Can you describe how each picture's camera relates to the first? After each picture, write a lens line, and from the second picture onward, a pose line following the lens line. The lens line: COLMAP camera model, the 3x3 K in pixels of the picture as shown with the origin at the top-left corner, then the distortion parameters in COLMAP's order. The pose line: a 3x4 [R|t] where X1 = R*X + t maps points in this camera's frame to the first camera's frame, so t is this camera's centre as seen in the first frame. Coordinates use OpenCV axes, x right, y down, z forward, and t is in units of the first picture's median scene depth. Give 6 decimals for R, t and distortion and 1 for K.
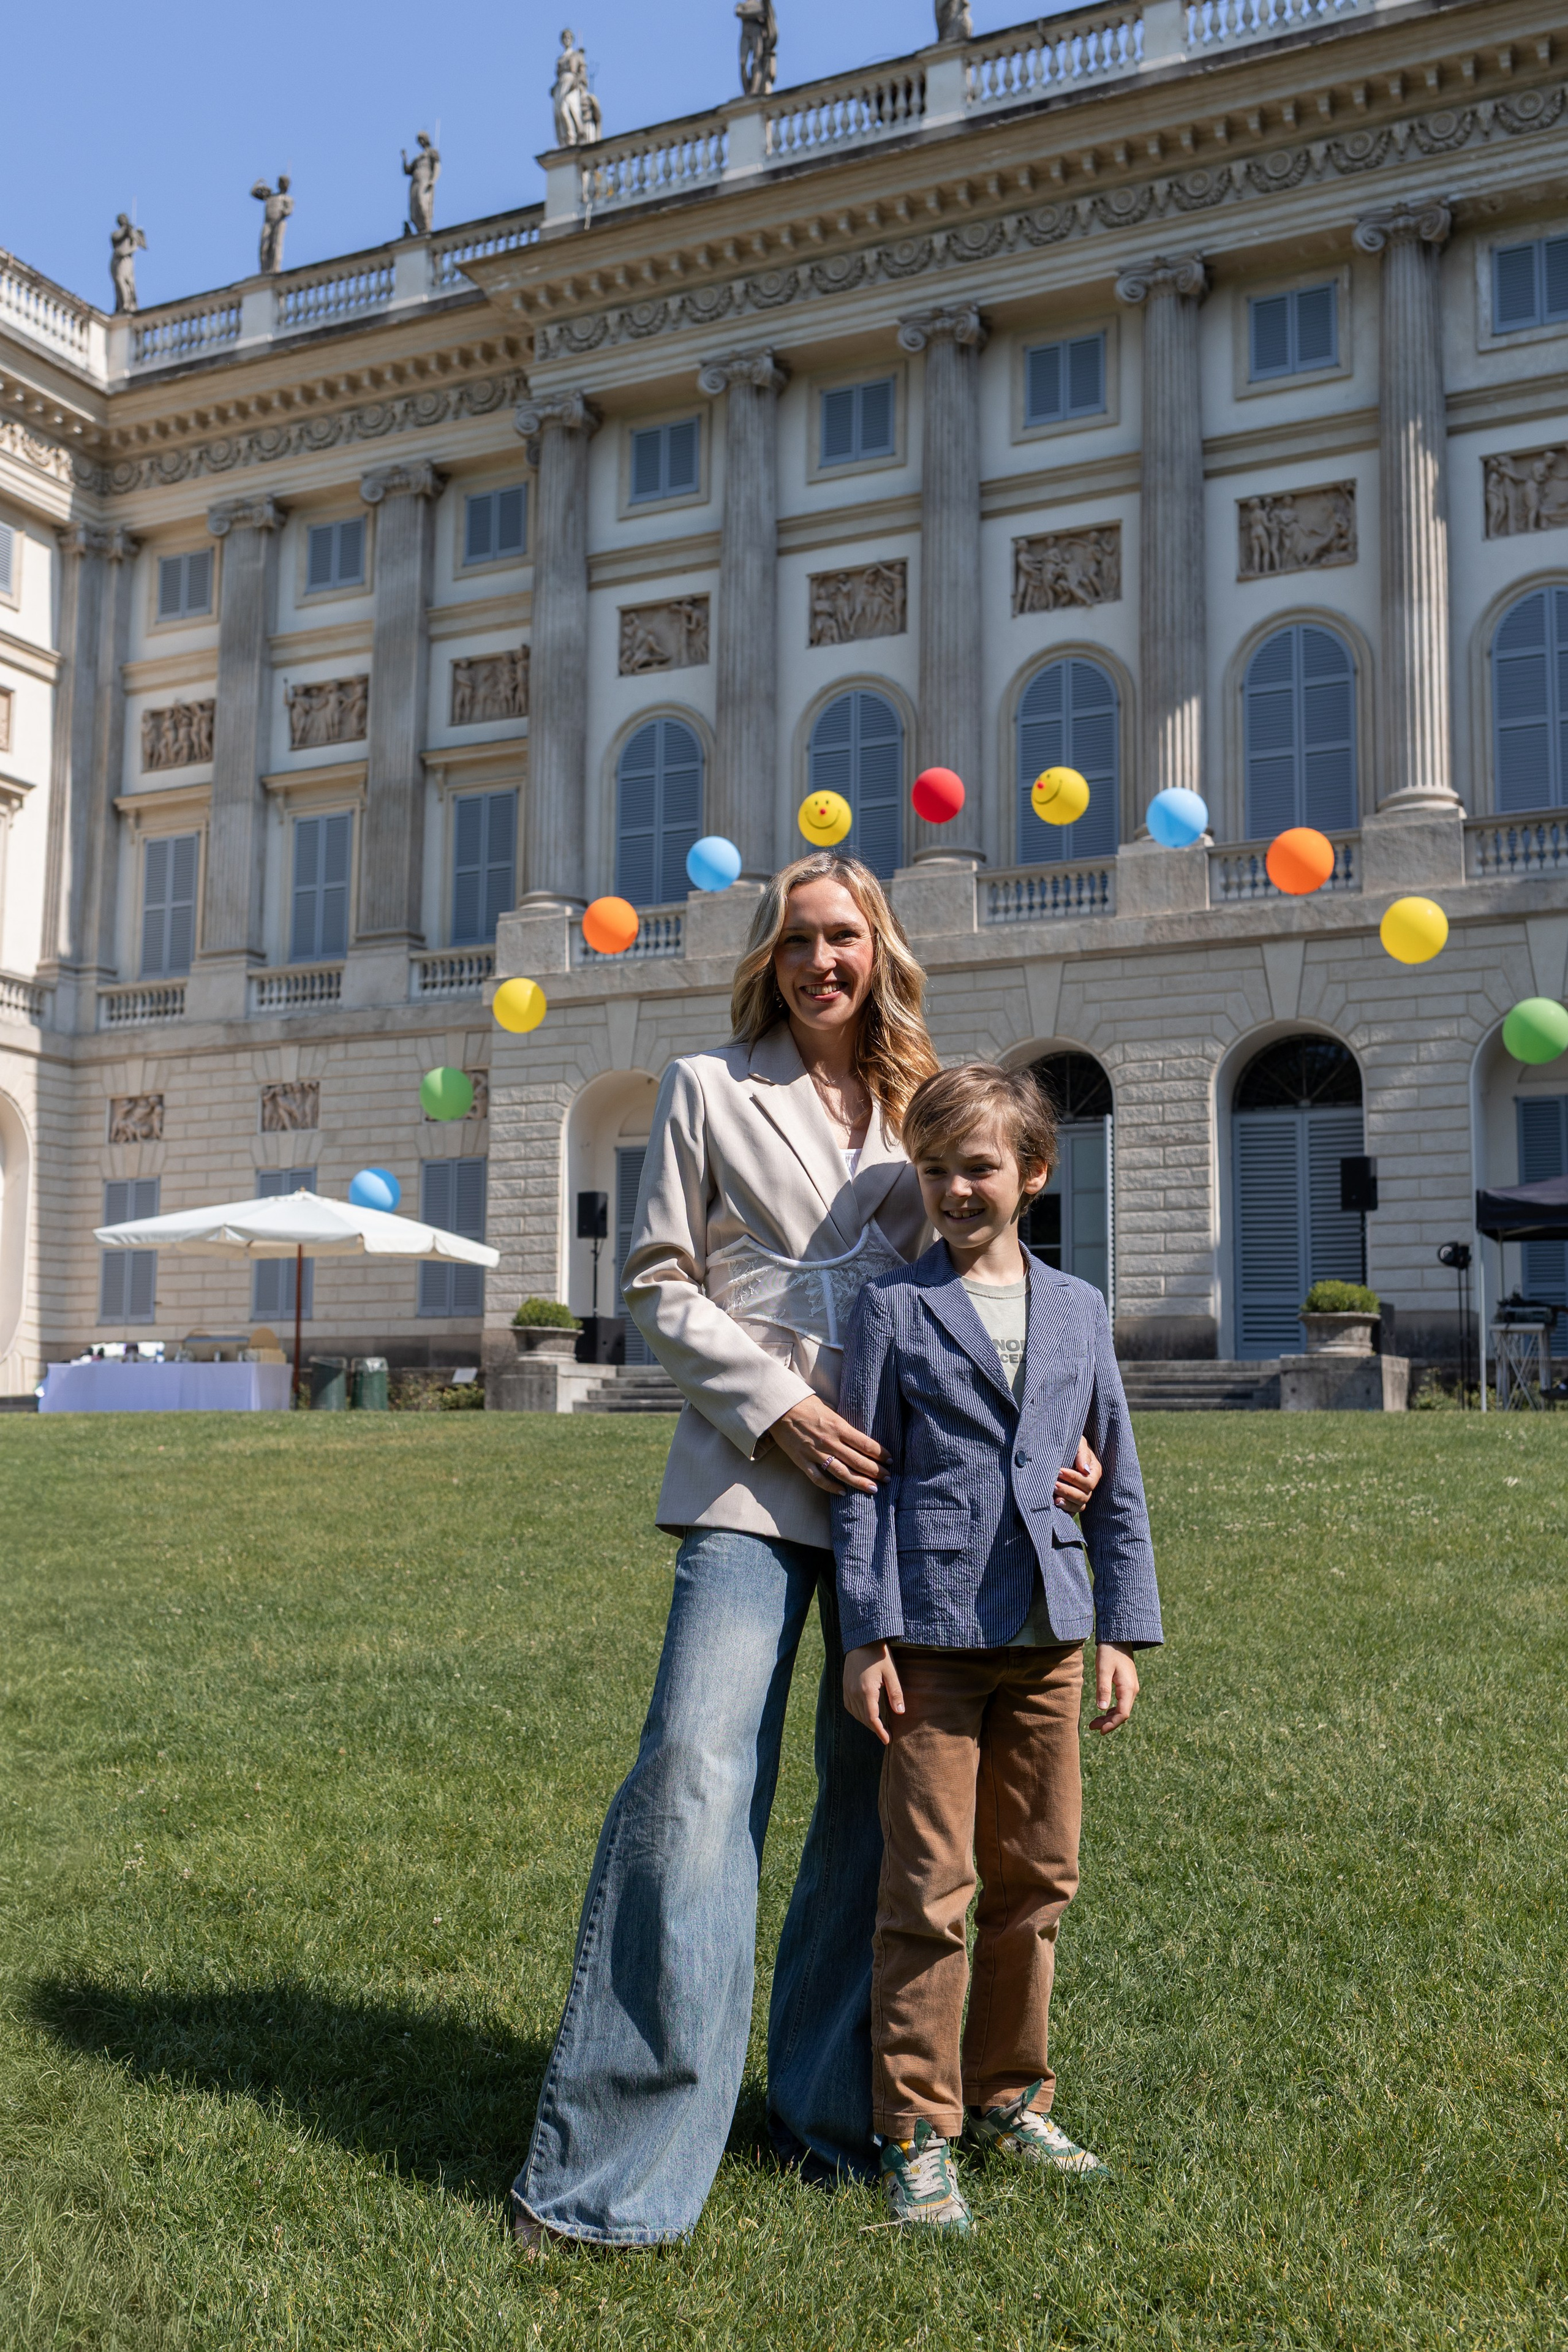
lens RADIAL K [[2411.5, 0, 819.5], [0, 2411.5, 1184.3], [0, 0, 1]] dist [-0.002464, -0.006933]
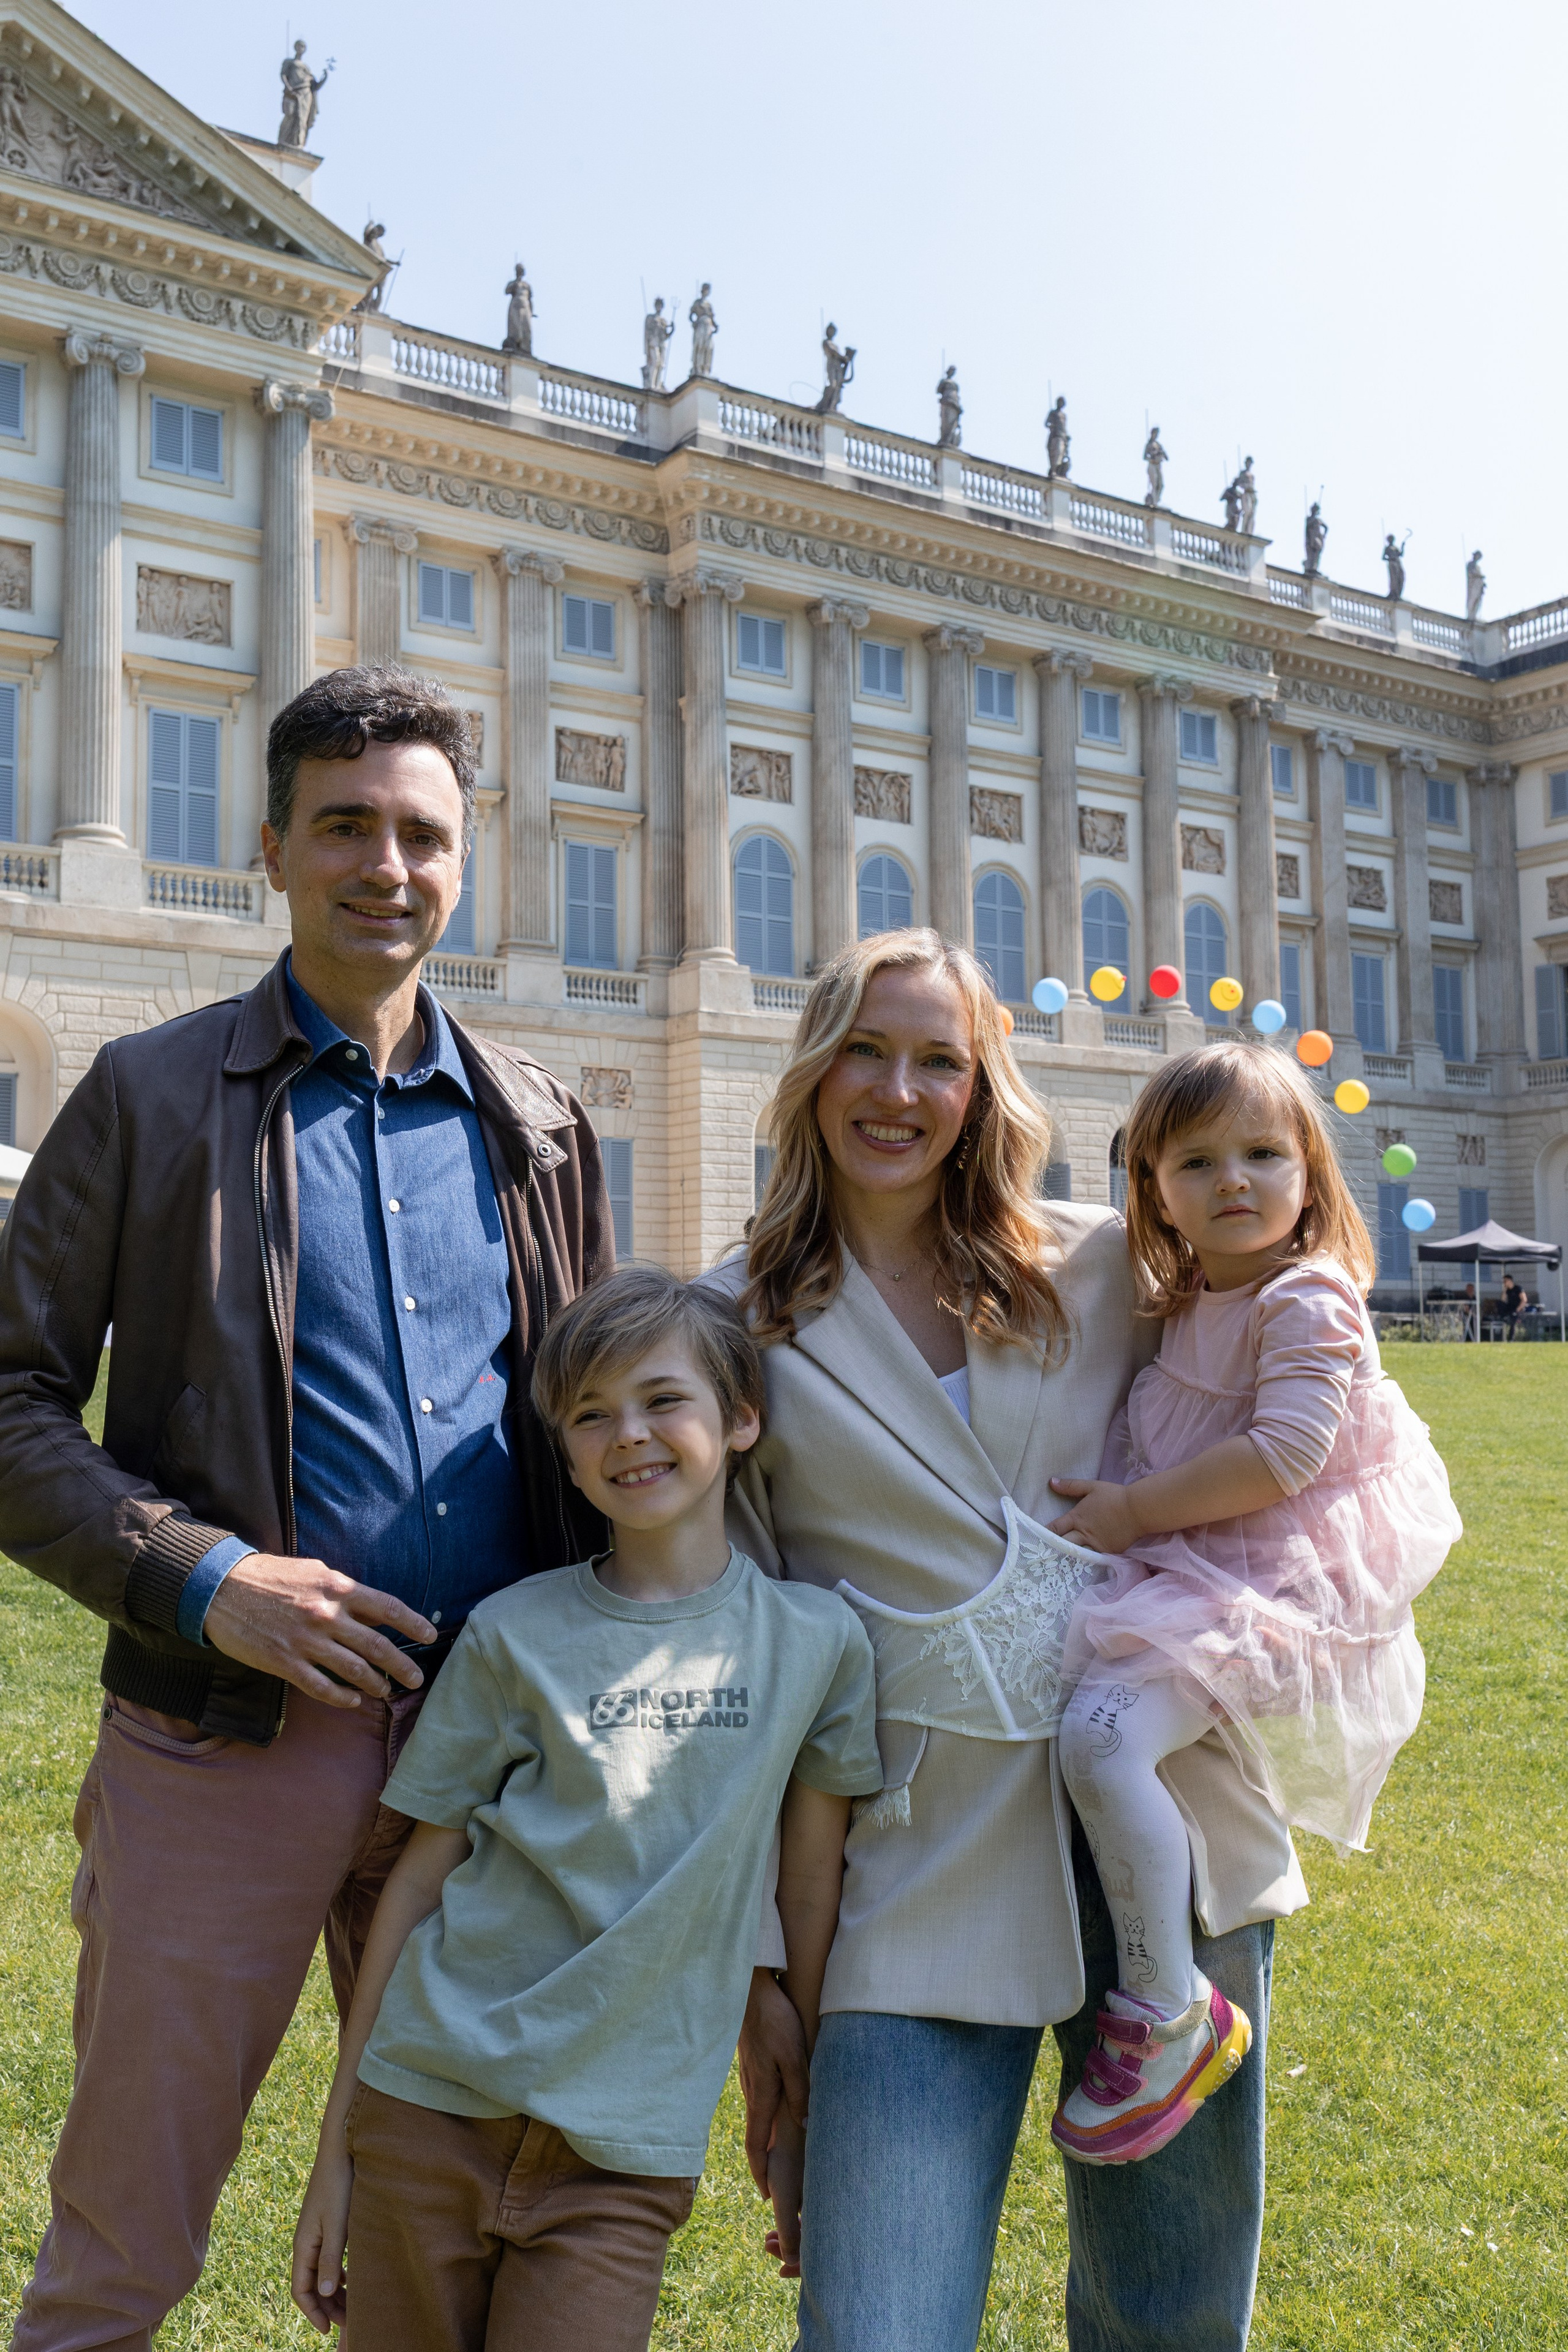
lens RADIAL K [[2238.6, 0, 780.7], [0, 2238.6, 1168.3], [0, 0, 1]] dist [0.001237, -0.001548]
pose [[0.476808, 0.055358, 0.877263, -1.105177], [-0.095091, 0.995406, -0.011129, 0.009860], [-0.873849, -0.078114, 0.479881, 0.336117]]
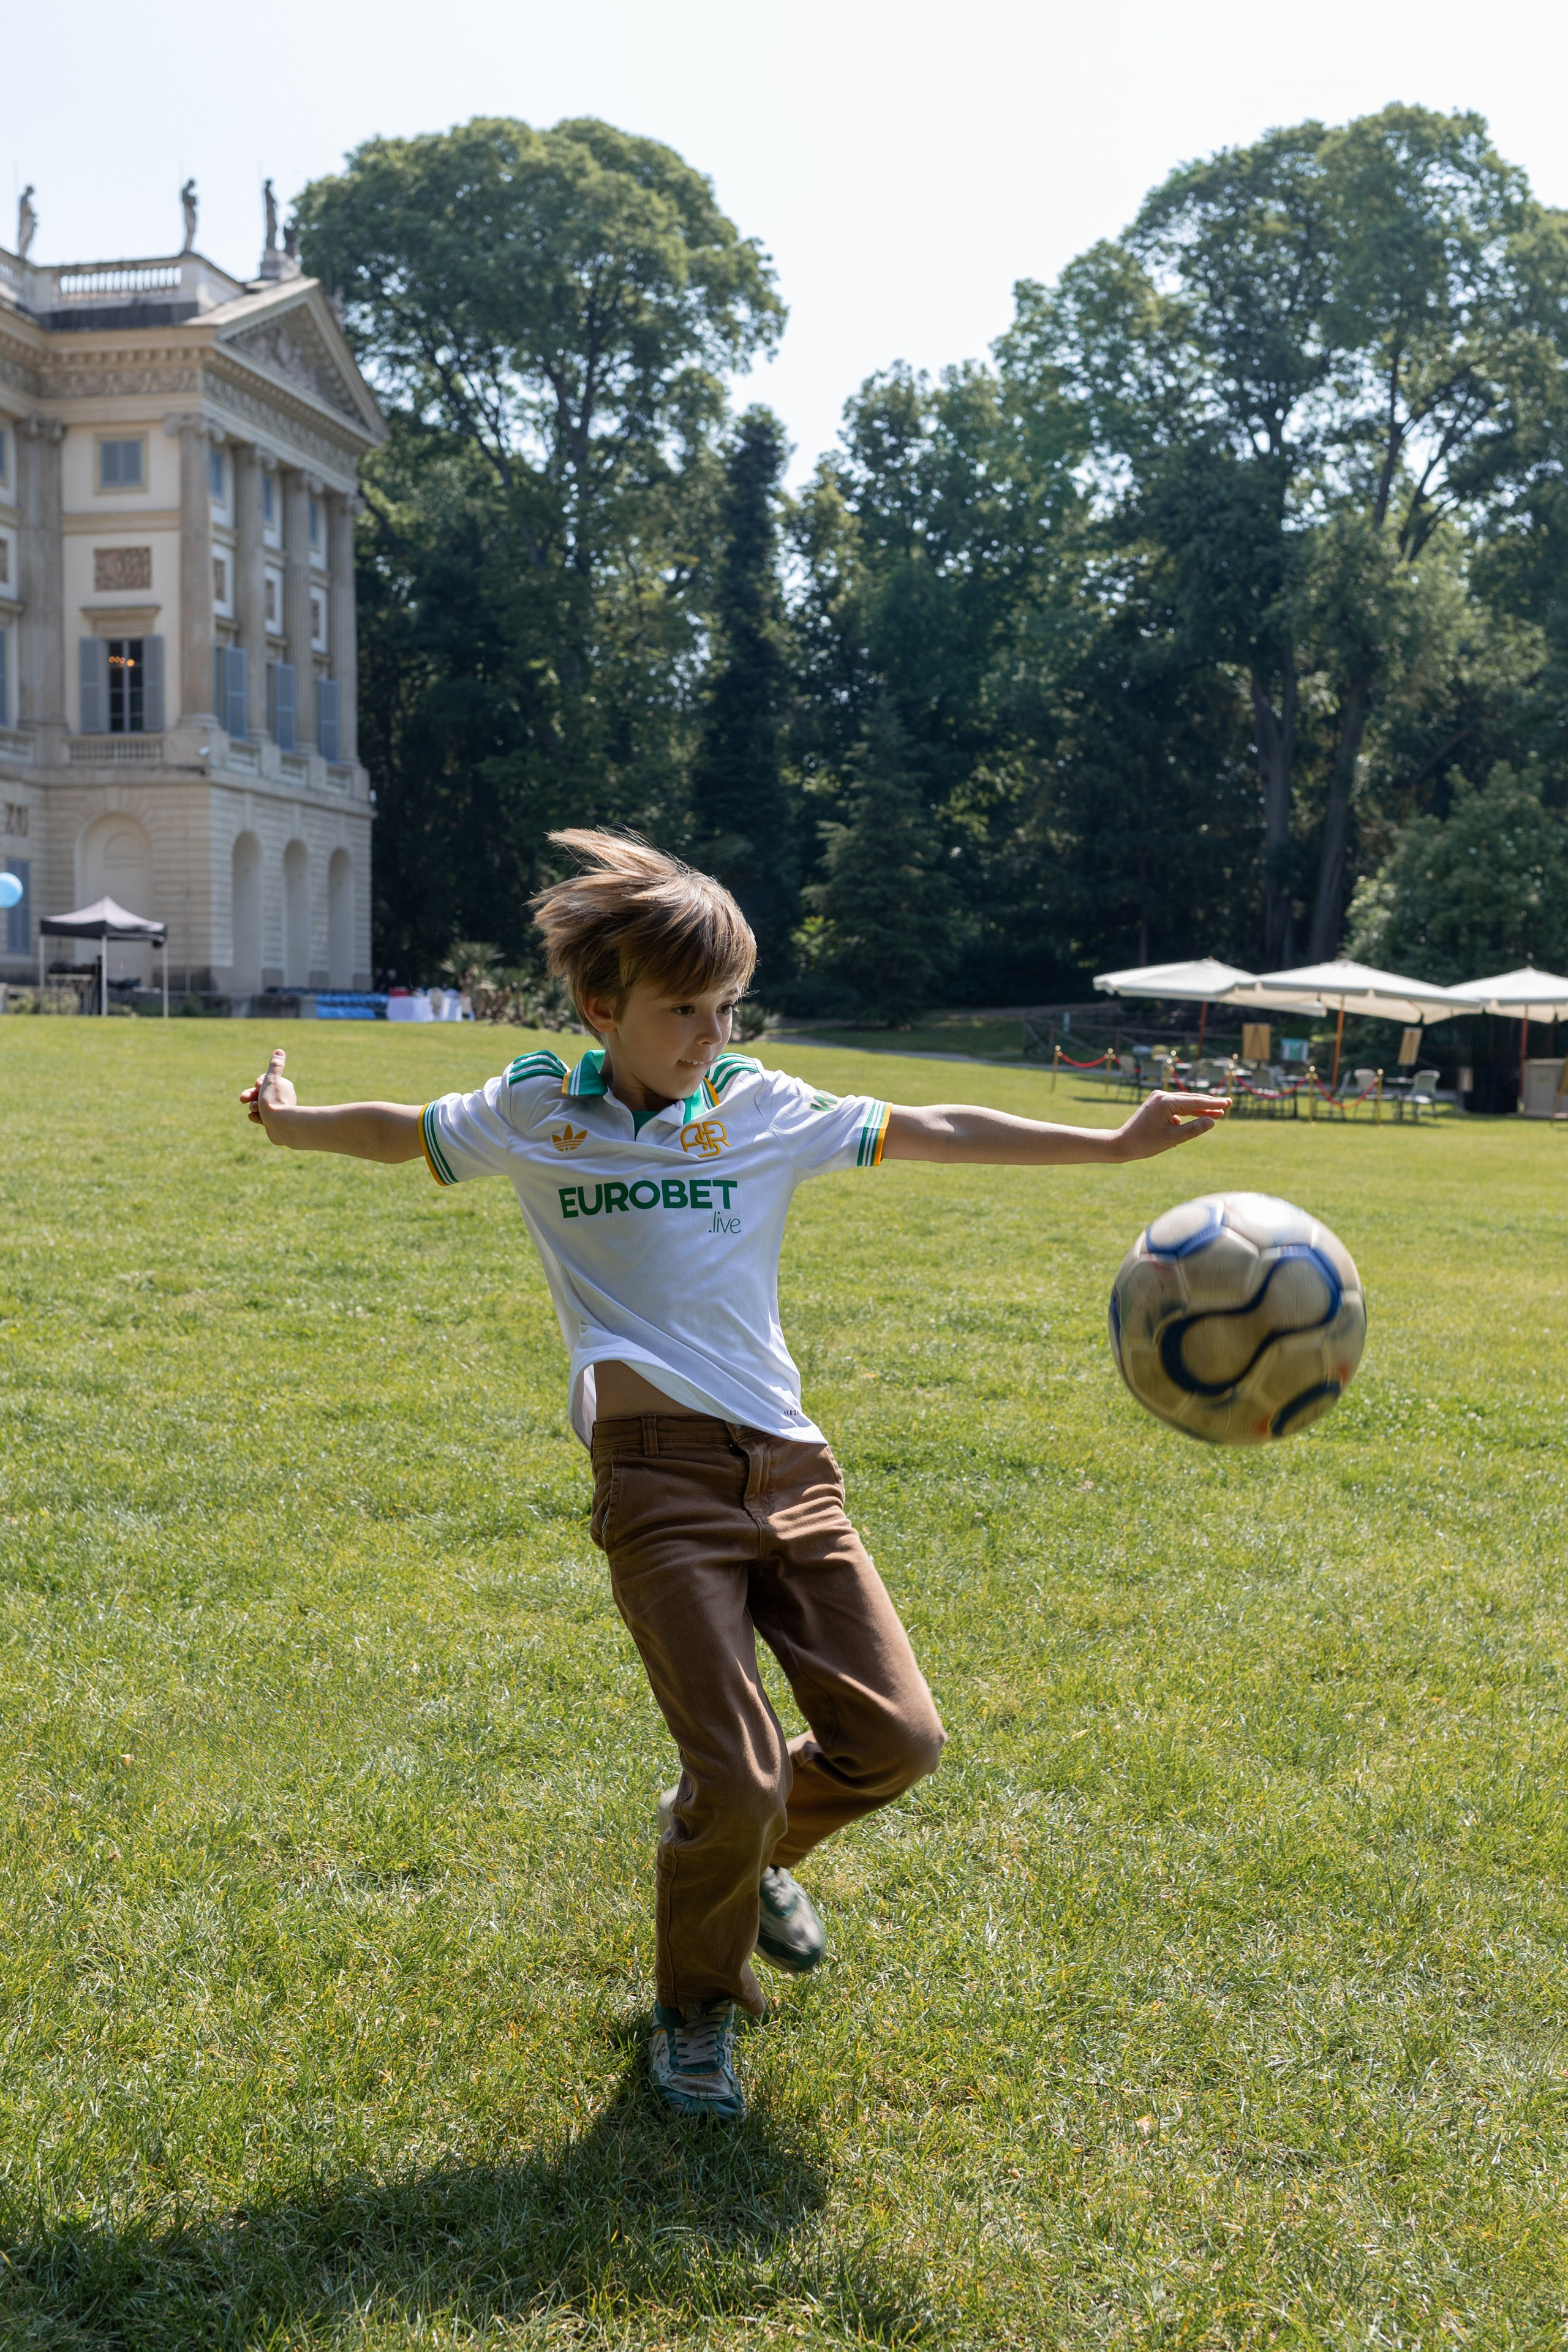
lens RADIAL K [[2411.5, 0, 819.5], [0, 2411.5, 1184.3], [0, 0, 1]] dist [-0.002464, -0.006933]
pose [[-0.259240, -0.079483, 0.962537, -1.257451], [-0.134489, 0.989869, 0.045518, 0.031578], [-0.956403, -0.117650, -0.267304, 0.548153]]
